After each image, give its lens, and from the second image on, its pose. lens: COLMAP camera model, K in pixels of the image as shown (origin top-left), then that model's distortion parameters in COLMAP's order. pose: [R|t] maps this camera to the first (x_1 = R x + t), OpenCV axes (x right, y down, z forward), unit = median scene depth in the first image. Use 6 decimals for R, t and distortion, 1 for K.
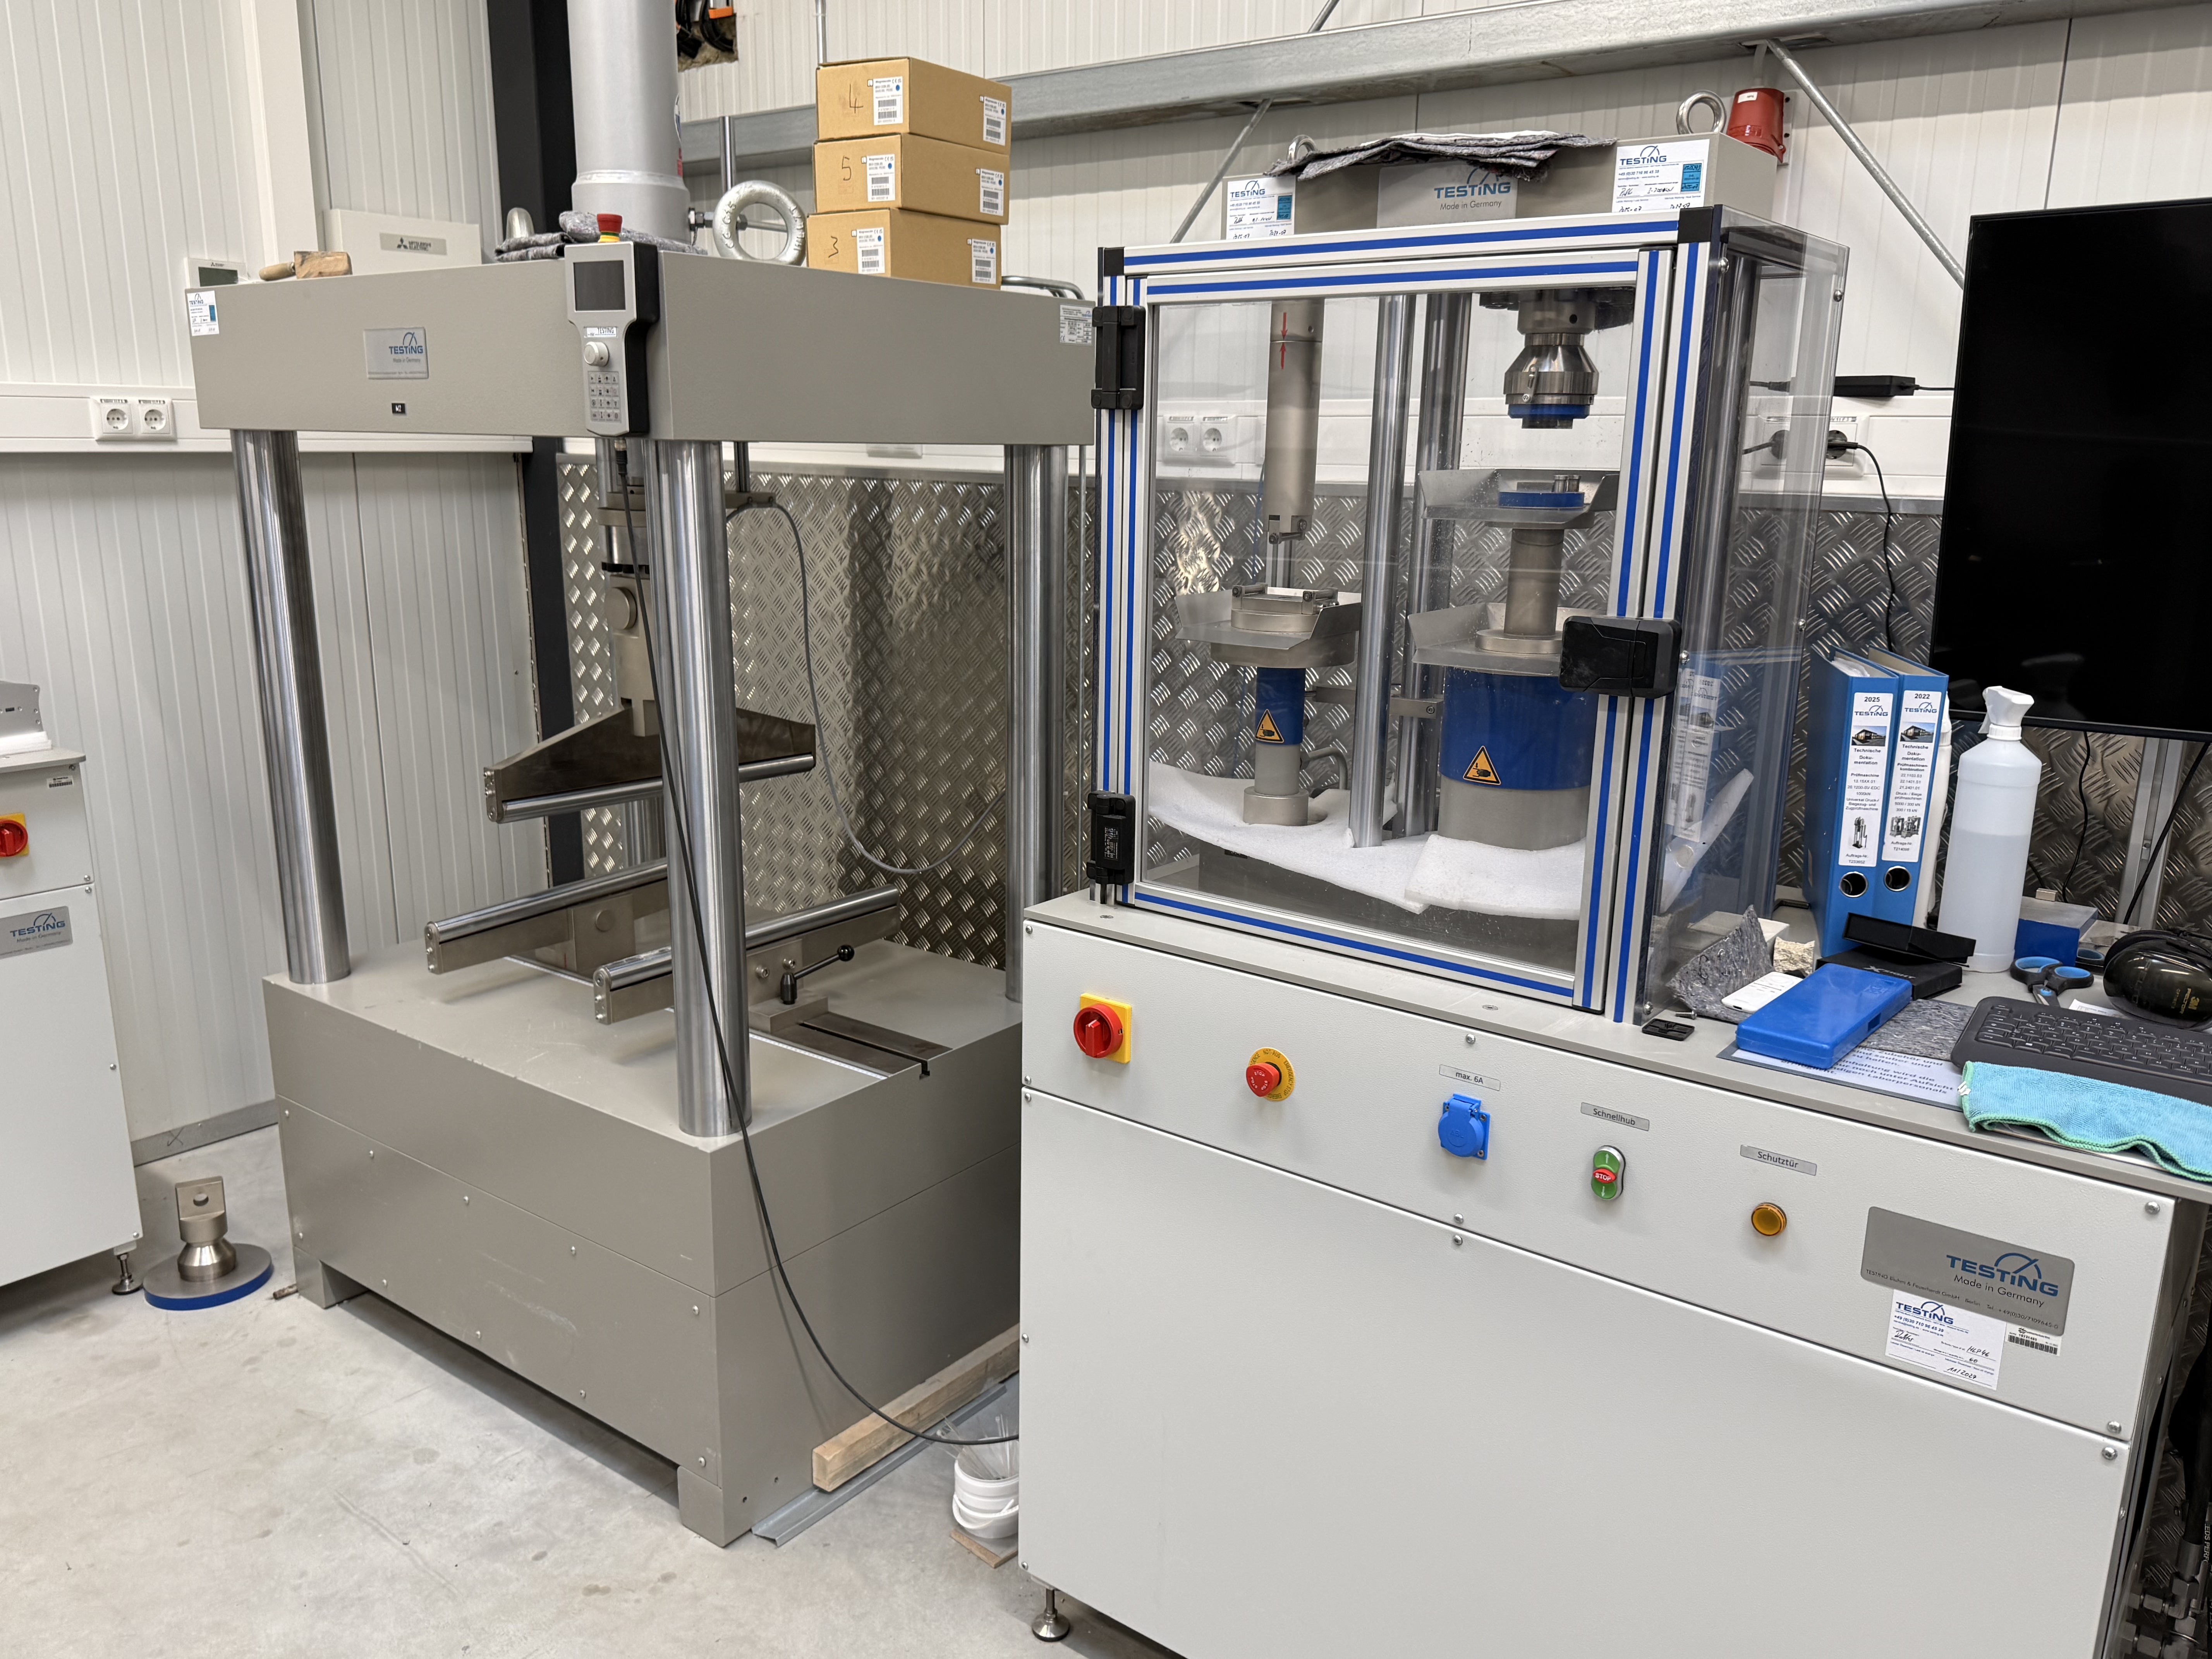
lens RADIAL K [[1676.6, 0, 1104.4], [0, 1676.6, 837.3], [0, 0, 1]] dist [0.019795, -0.018739]
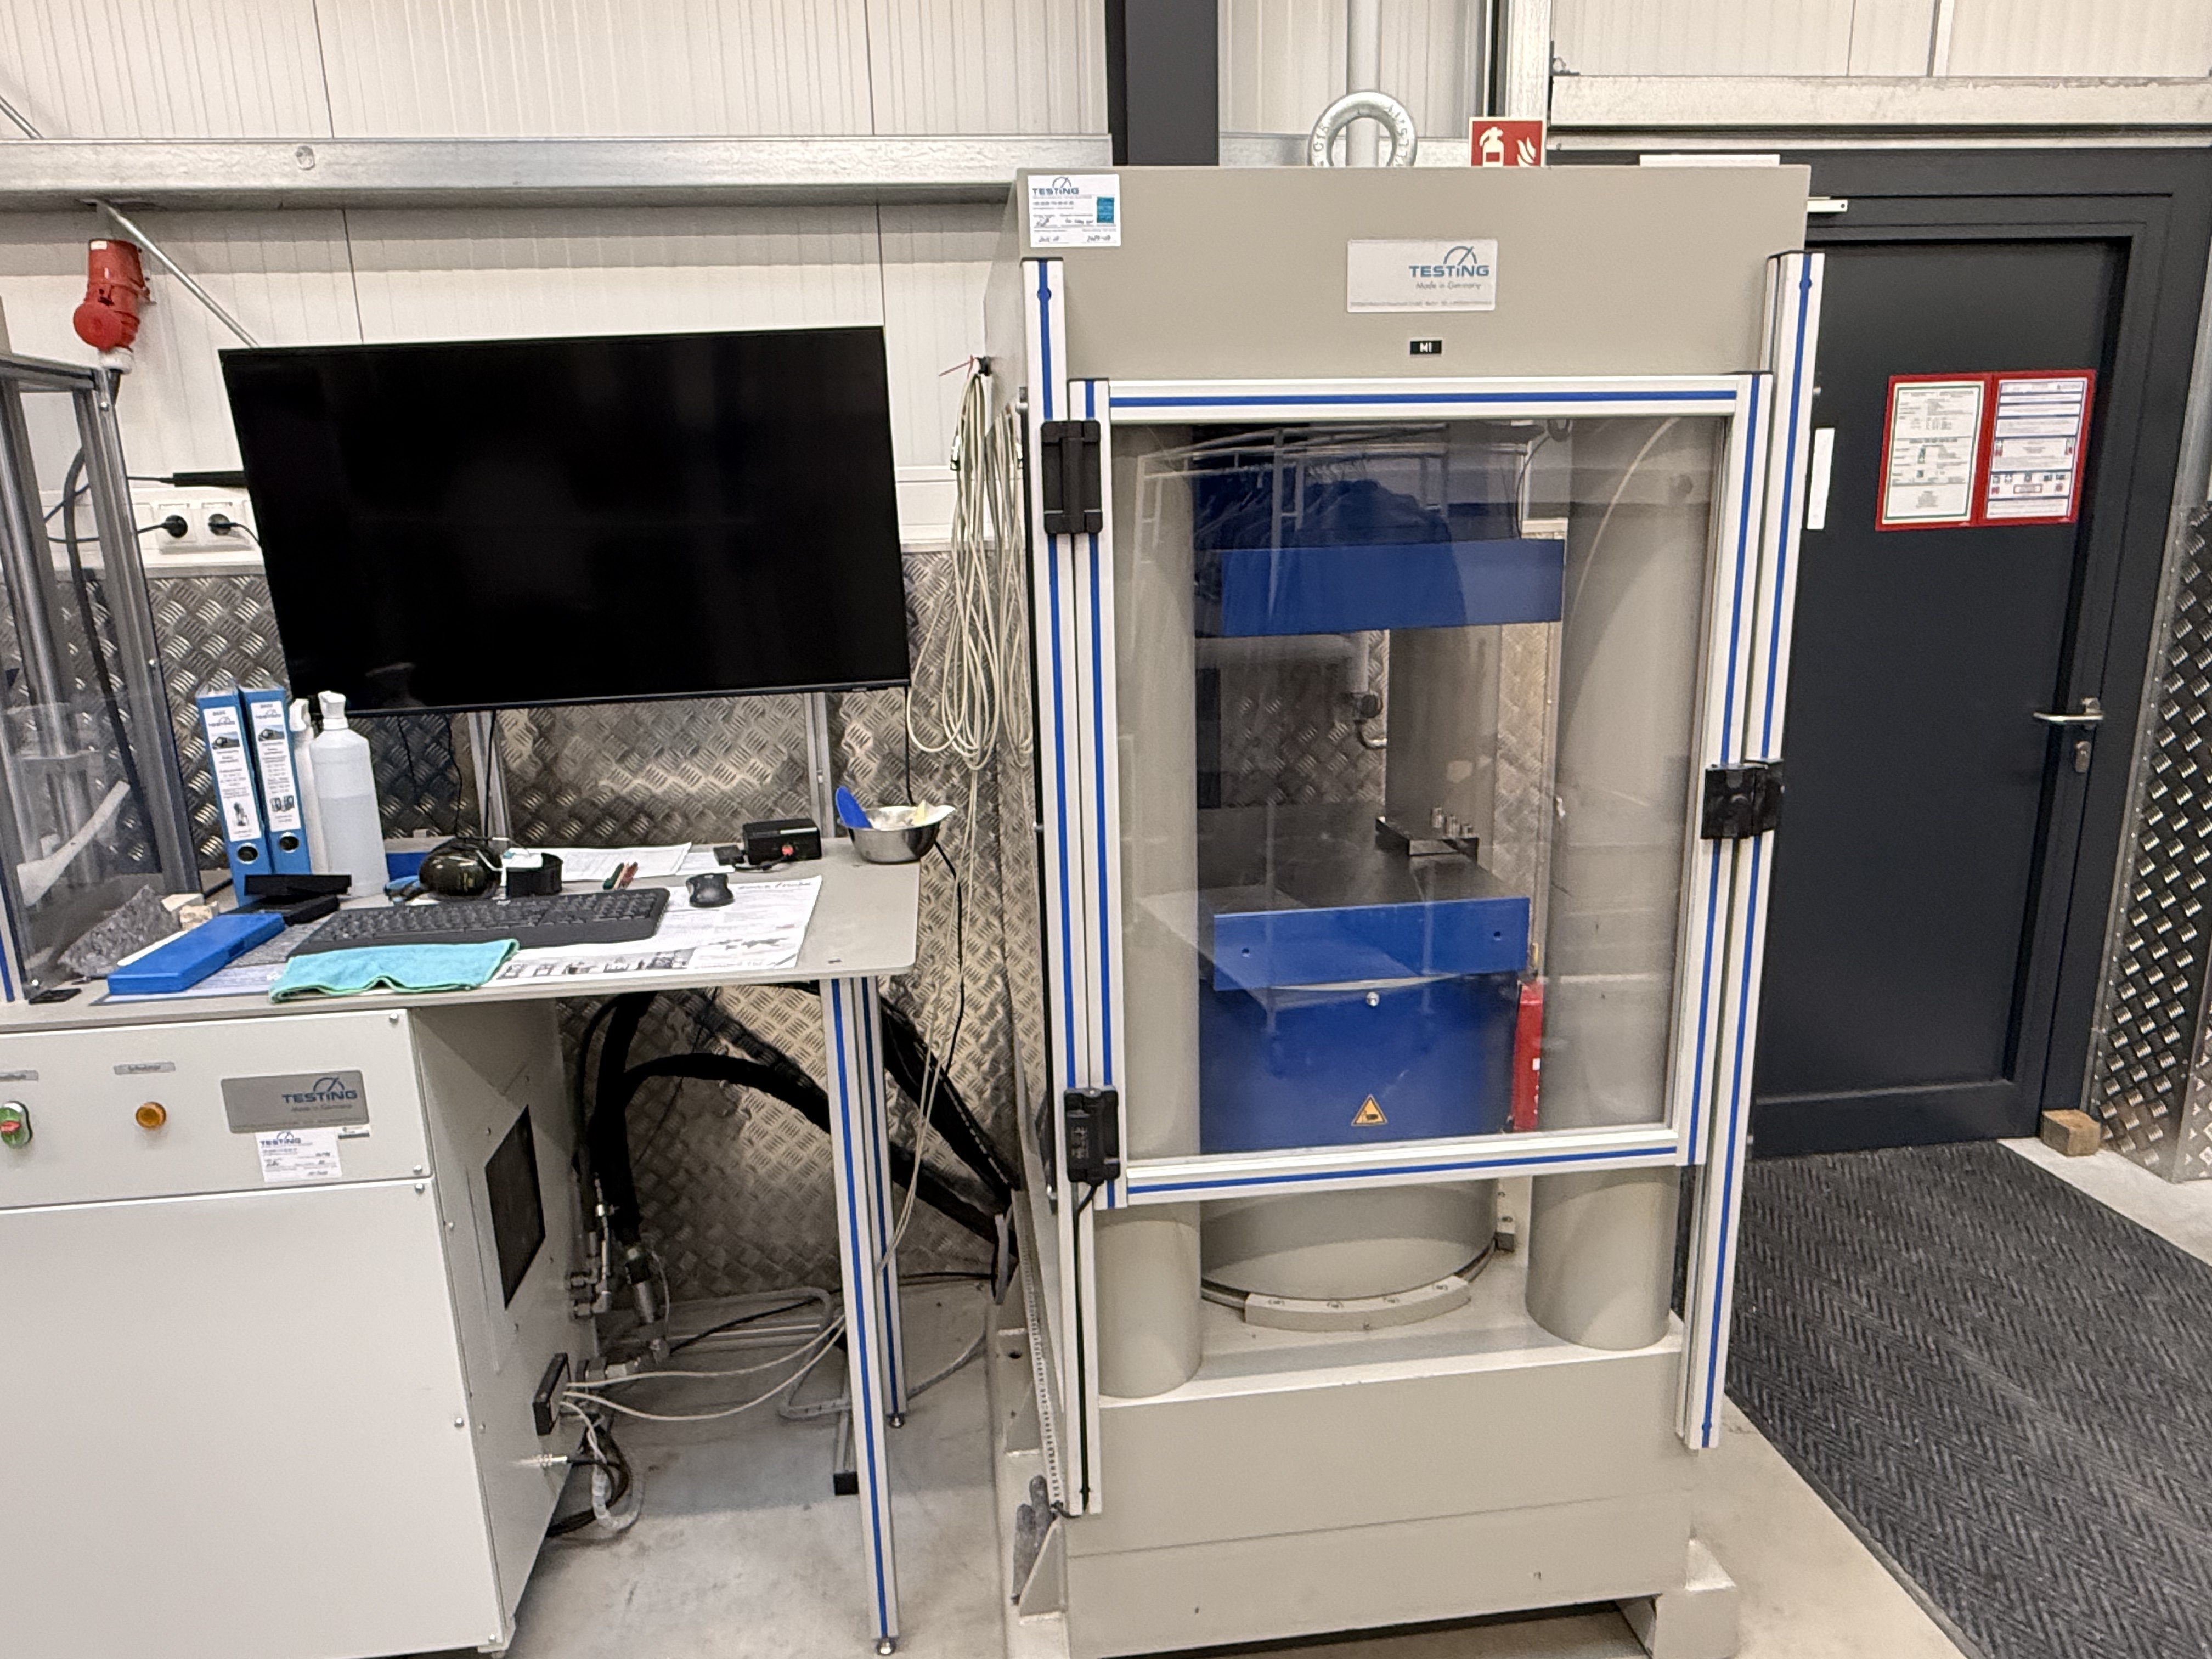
lens RADIAL K [[1376.9, 0, 1090.9], [0, 1376.9, 834.3], [0, 0, 1]] dist [-0.008777, 0.002774]
pose [[0.718332, -0.194045, 0.668091, 0.198793], [0.202385, 0.977067, 0.066182, 0.073117], [-0.665612, 0.087671, 0.741130, -0.227201]]
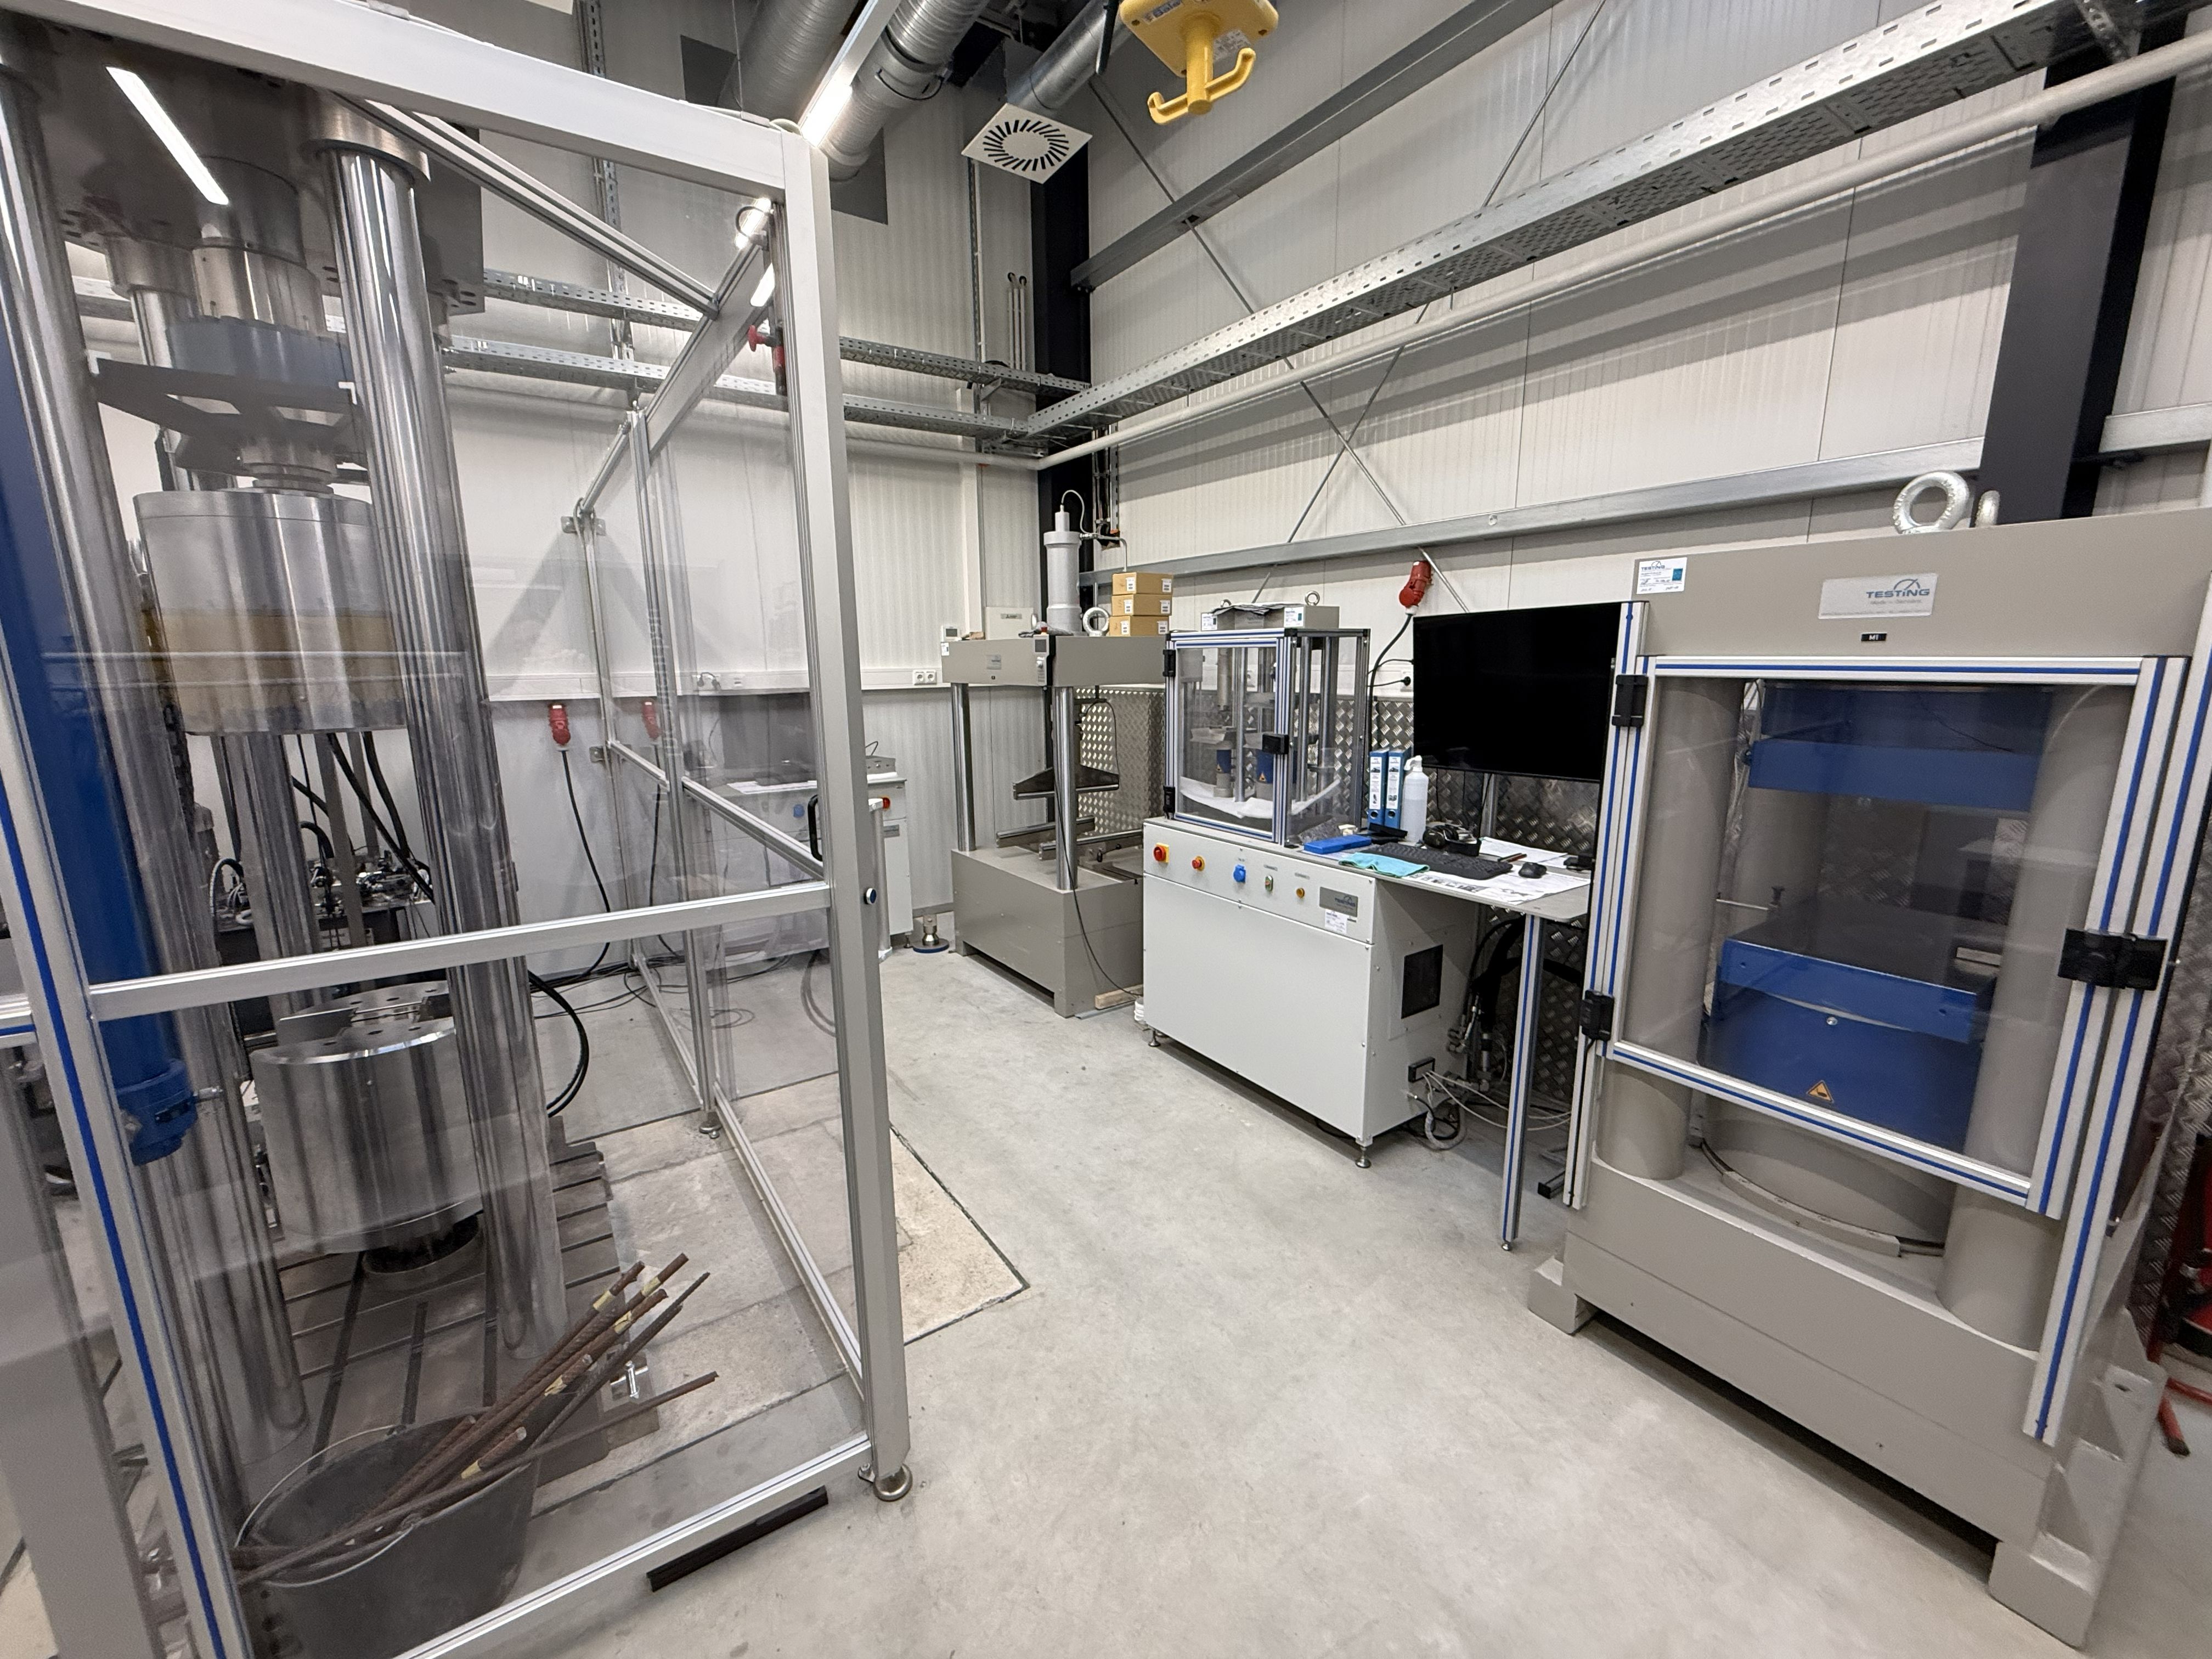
lens RADIAL K [[879.9, 0, 1094.0], [0, 879.9, 826.0], [0, 0, 1]] dist [0.002463, -0.000005]
pose [[0.948636, 0.033342, -0.314607, 0.452872], [-0.048400, 0.998020, -0.040171, 0.143074], [0.312645, 0.053335, 0.948372, -0.807622]]
